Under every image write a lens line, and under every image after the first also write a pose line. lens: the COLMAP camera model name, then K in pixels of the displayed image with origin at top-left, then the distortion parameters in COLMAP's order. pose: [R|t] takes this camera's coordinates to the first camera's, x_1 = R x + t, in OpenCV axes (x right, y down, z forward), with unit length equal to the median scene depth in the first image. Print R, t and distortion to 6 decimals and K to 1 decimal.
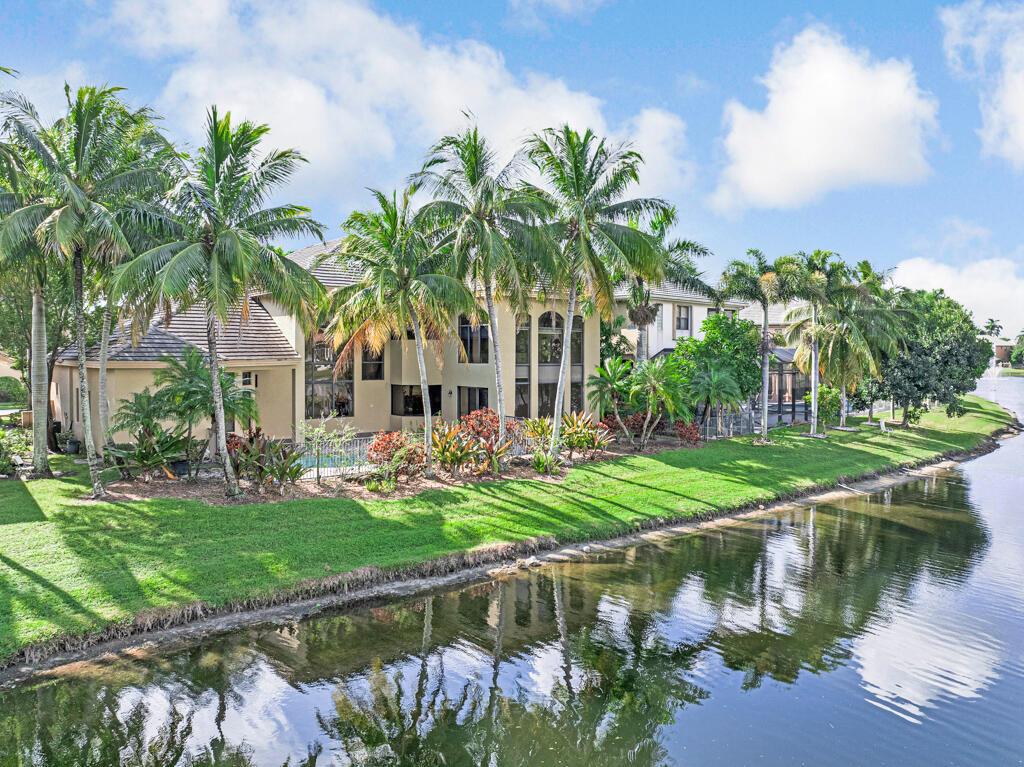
lens RADIAL K [[724.3, 0, 512.0], [0, 724.3, 383.5], [0, 0, 1]] dist [-0.029247, -0.006168]
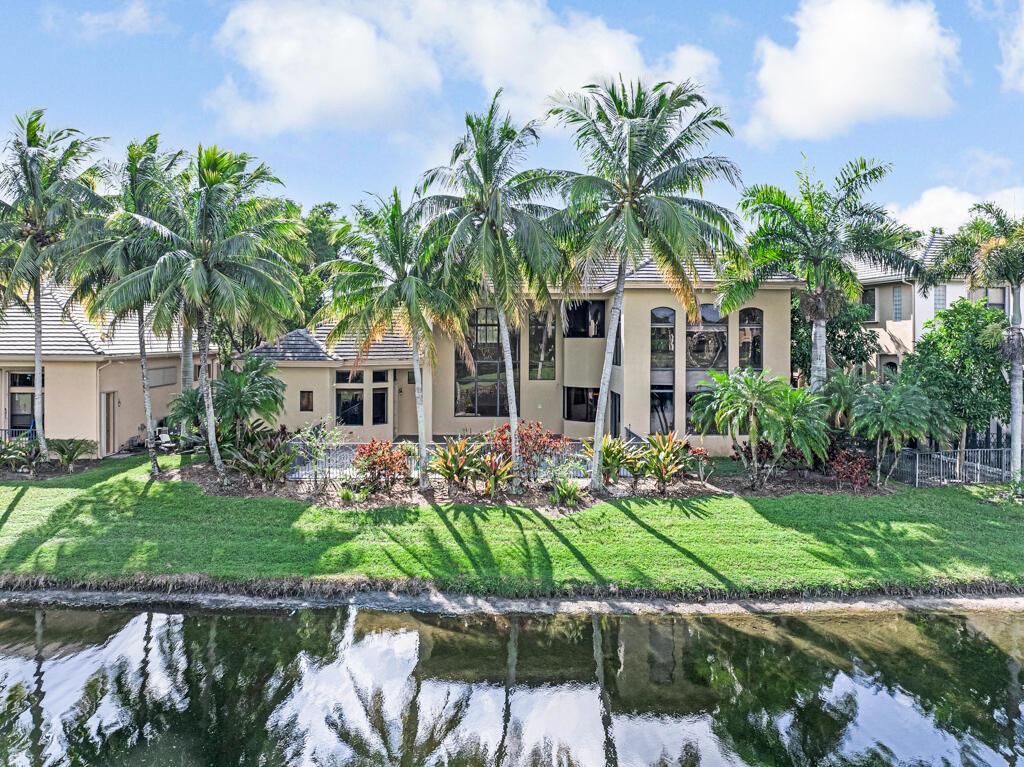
lens RADIAL K [[751.0, 0, 511.6], [0, 751.0, 336.9], [0, 0, 1]] dist [-0.035633, 0.007350]
pose [[0.801135, 0.000575, -0.598484, 0.637250], [-0.027451, 0.998982, -0.035787, -0.043969], [0.597854, 0.045099, 0.800335, 0.330611]]
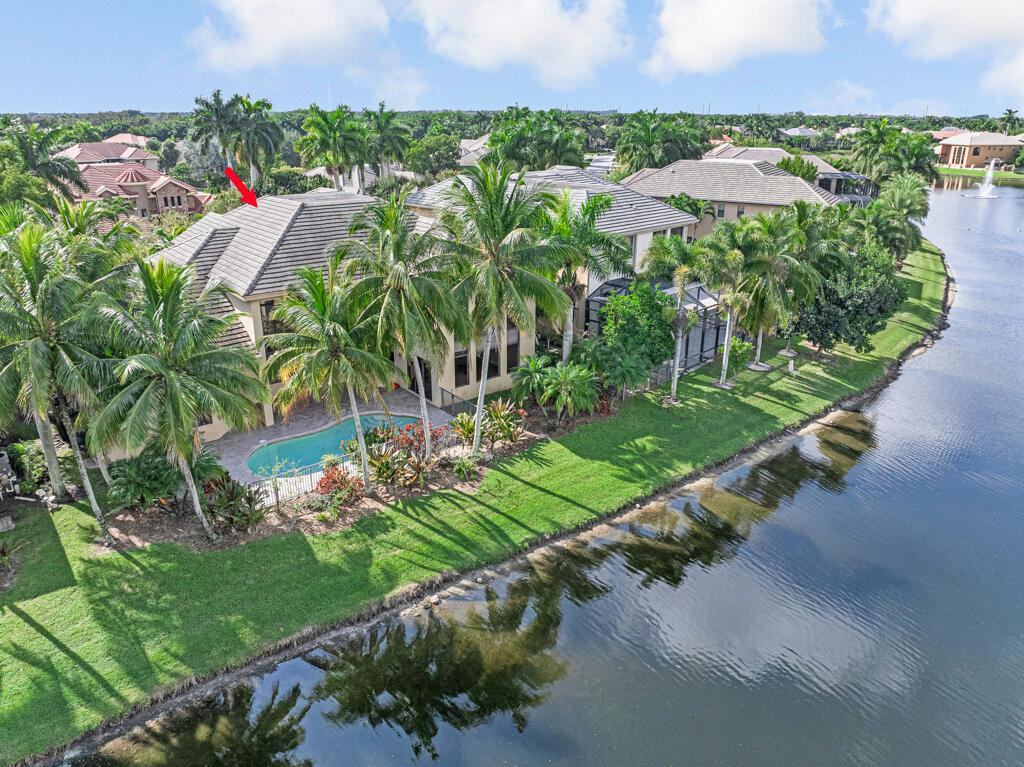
lens RADIAL K [[712.8, 0, 512.6], [0, 712.8, 402.1], [0, 0, 1]] dist [-0.035160, 0.006855]
pose [[0.999985, -0.000100, -0.005540, 0.165323], [0.001984, 0.939992, 0.341192, -0.510777], [0.005173, -0.341198, 0.939977, -0.122392]]
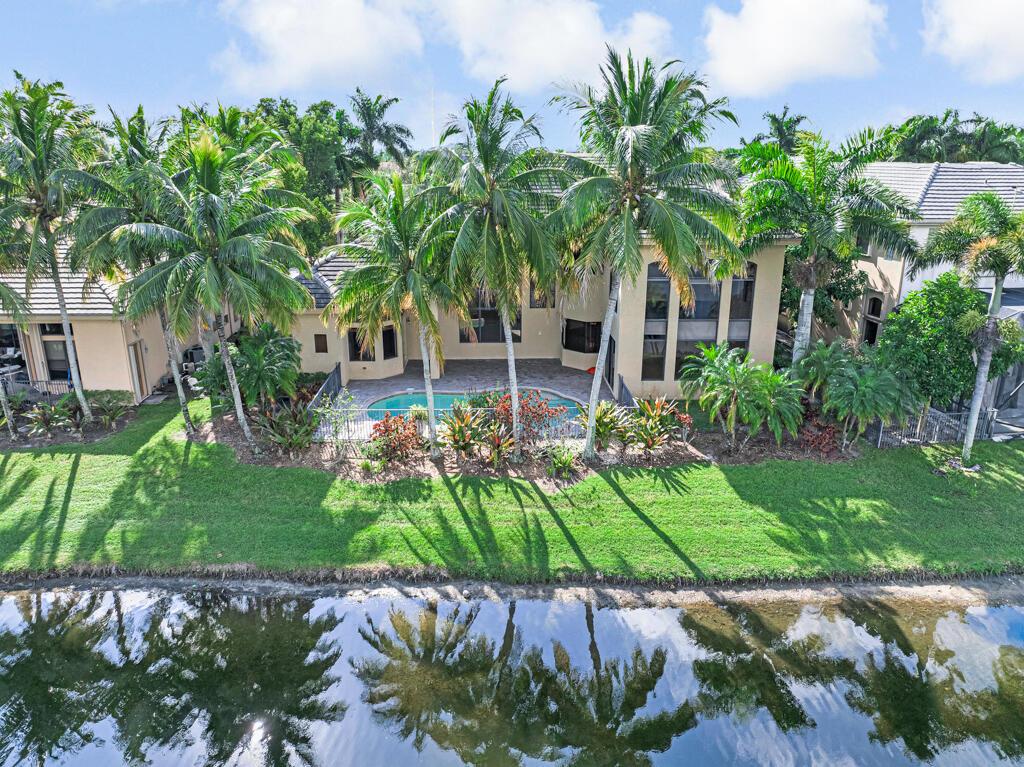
lens RADIAL K [[724.3, 0, 512.0], [0, 724.3, 383.5], [0, 0, 1]] dist [-0.029247, -0.006168]
pose [[0.799403, 0.177261, -0.574050, 0.638001], [-0.024791, 0.964402, 0.263275, -0.291092], [0.600283, -0.196231, 0.775341, 0.322516]]
